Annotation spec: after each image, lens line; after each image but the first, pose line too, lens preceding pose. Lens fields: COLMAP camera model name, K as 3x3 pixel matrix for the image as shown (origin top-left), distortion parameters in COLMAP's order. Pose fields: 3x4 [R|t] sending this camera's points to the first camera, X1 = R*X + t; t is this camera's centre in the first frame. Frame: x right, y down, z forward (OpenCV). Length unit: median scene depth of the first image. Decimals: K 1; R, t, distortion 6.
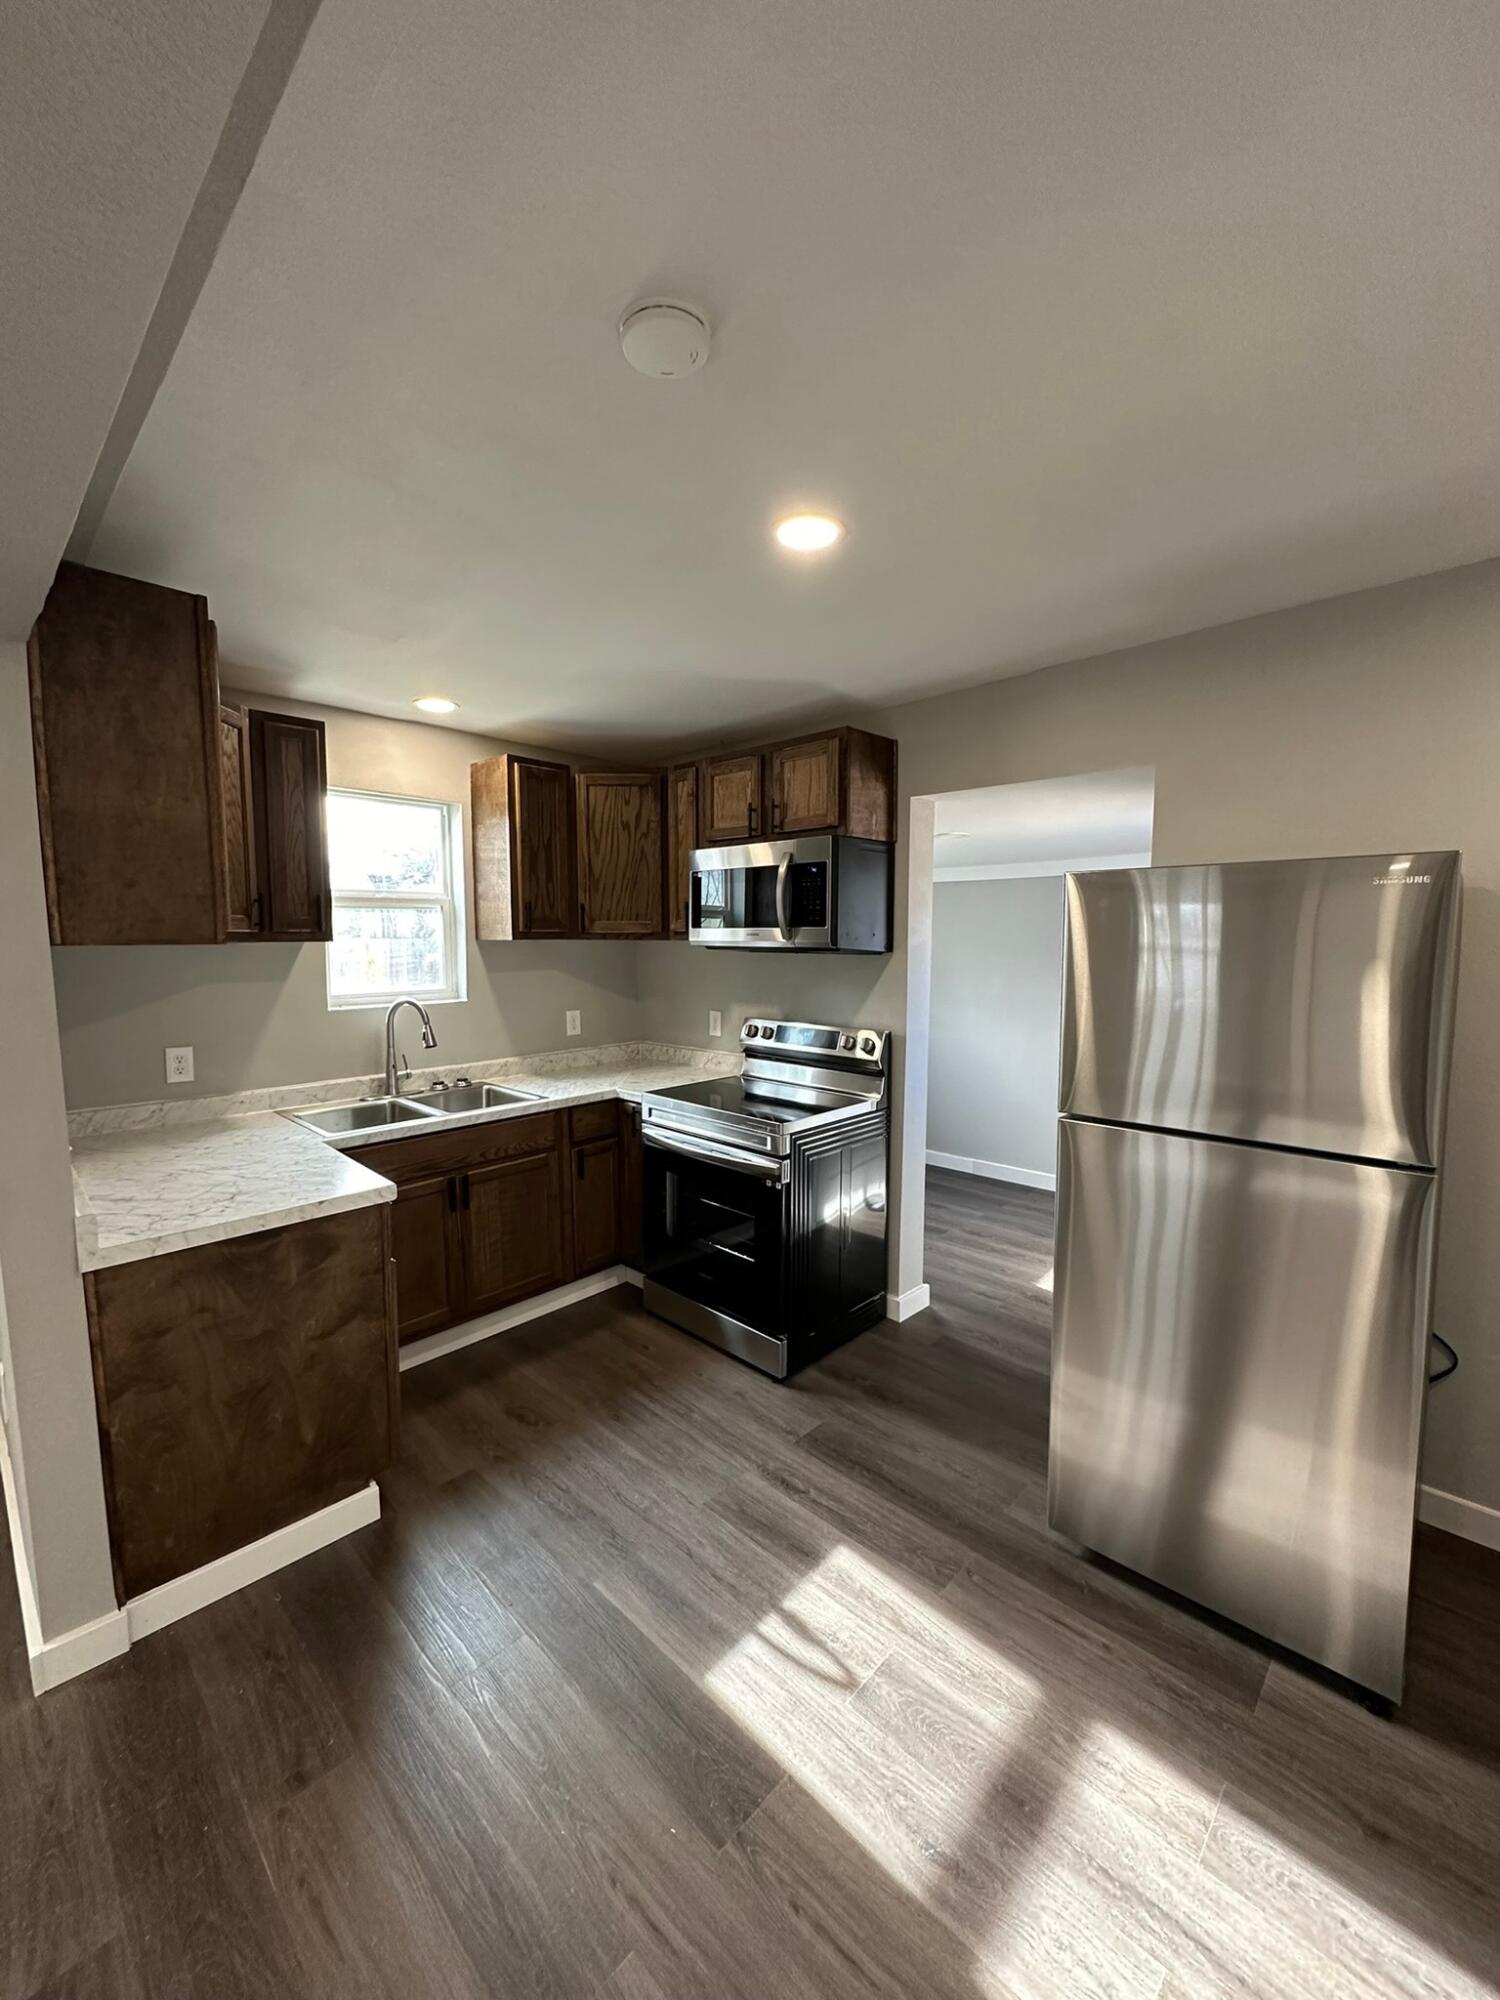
lens RADIAL K [[804.5, 0, 749.8], [0, 804.5, 1007.7], [0, 0, 1]] dist [-0.001880, -0.000089]
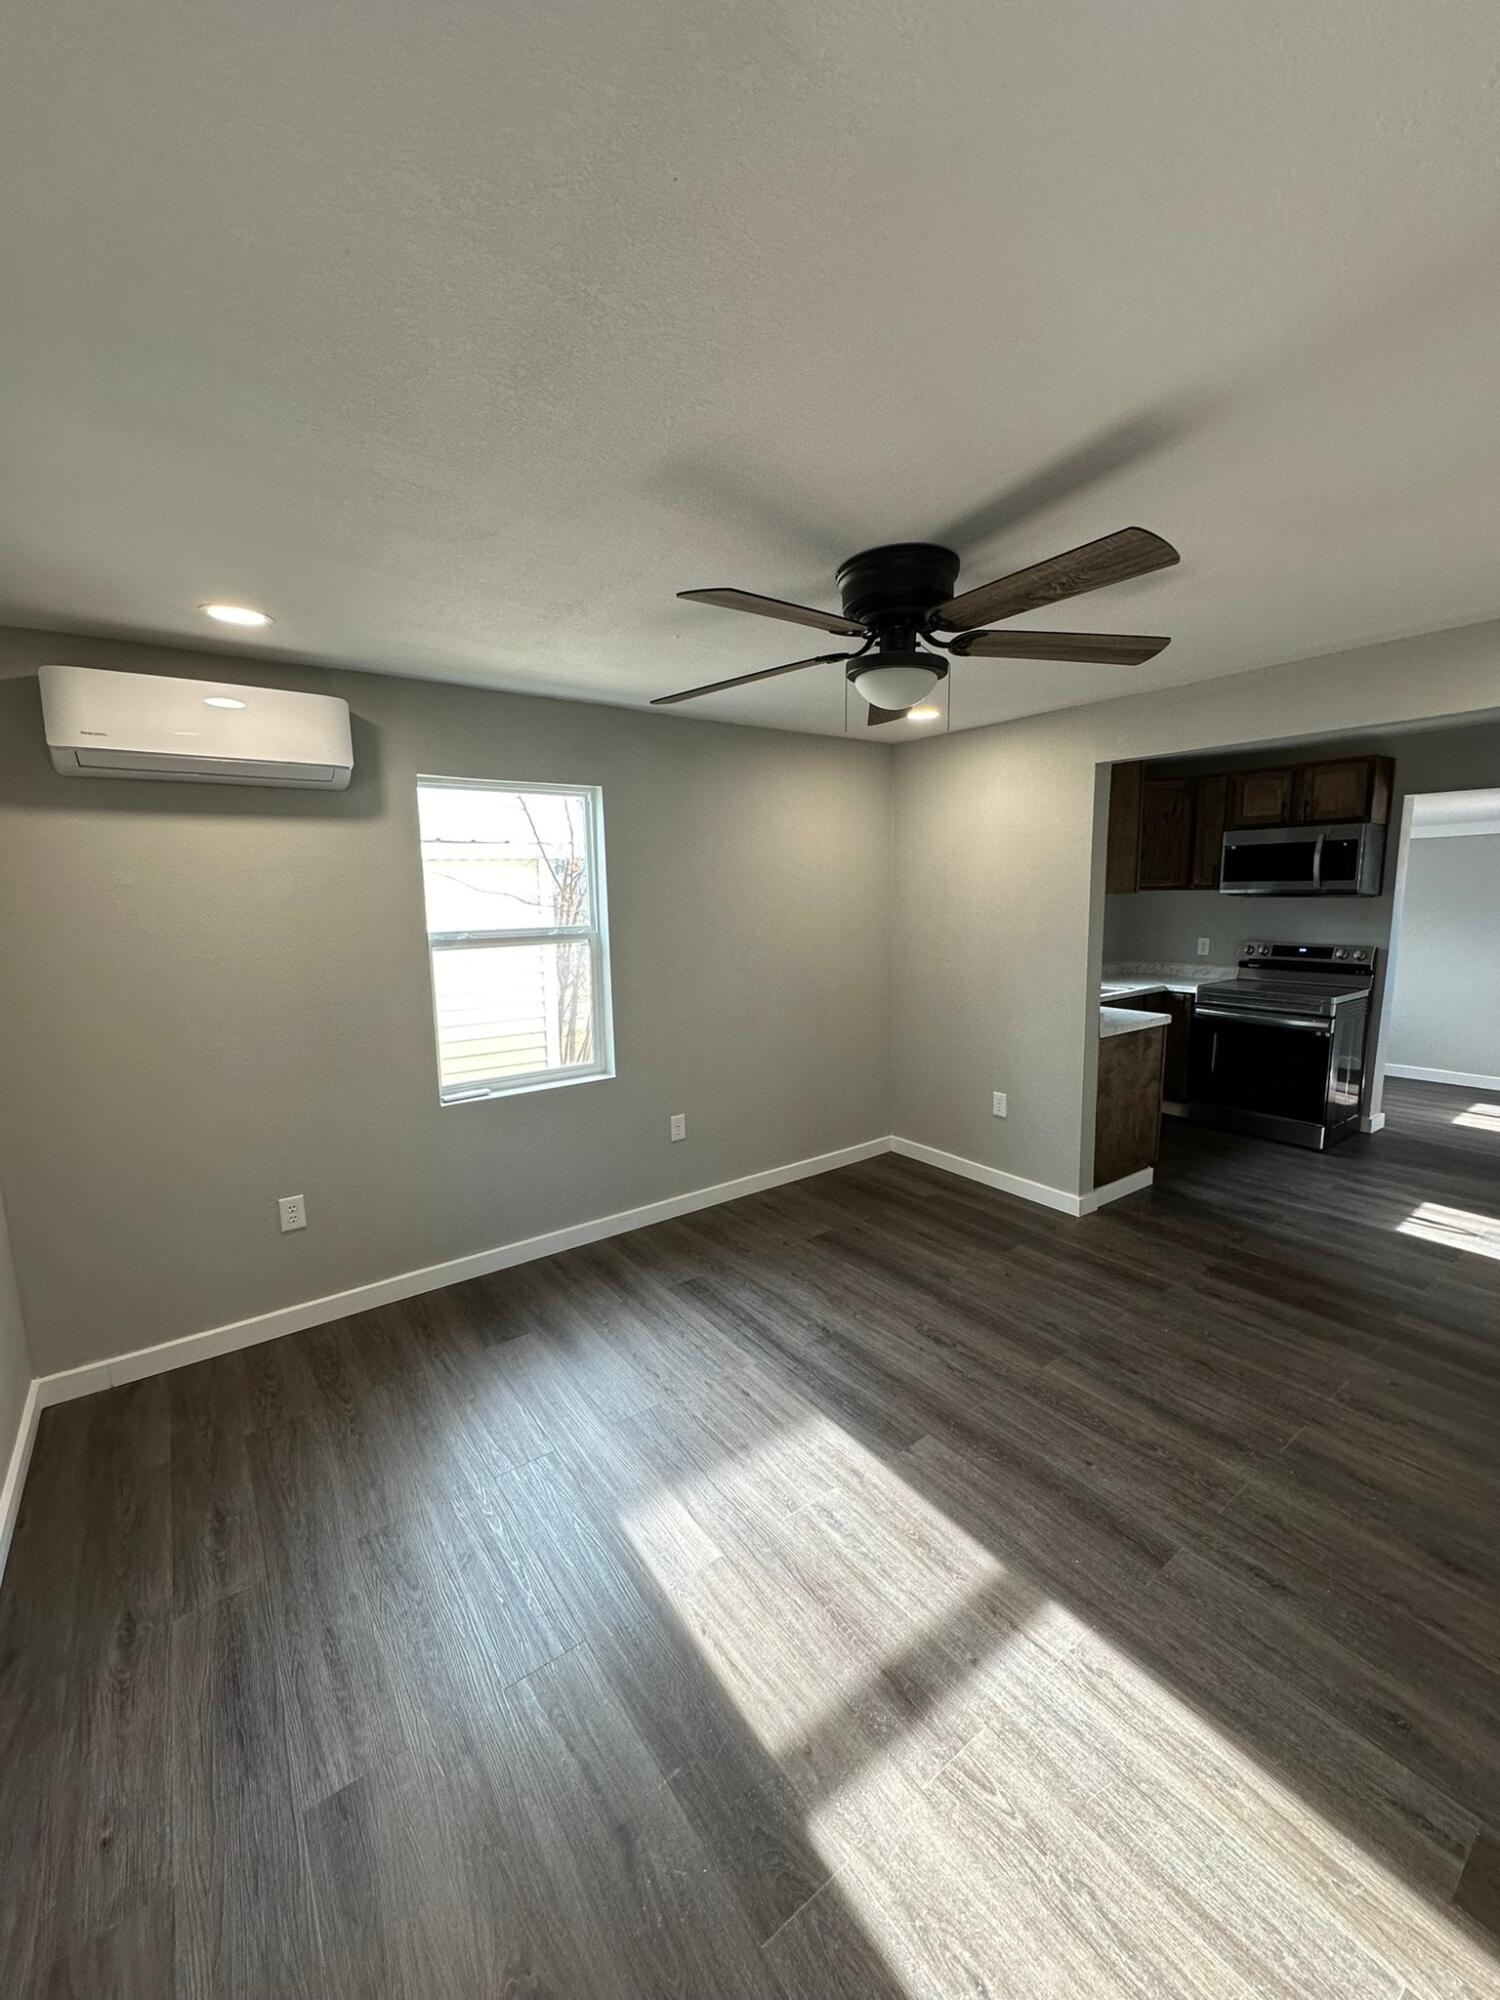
lens RADIAL K [[804.5, 0, 743.0], [0, 804.5, 1014.7], [0, 0, 1]] dist [-0.001880, -0.000089]
pose [[0.986172, 0.015875, -0.164962, -0.818423], [-0.005813, 0.998102, 0.061301, 0.075799], [0.165622, -0.059494, 0.984393, -0.784778]]
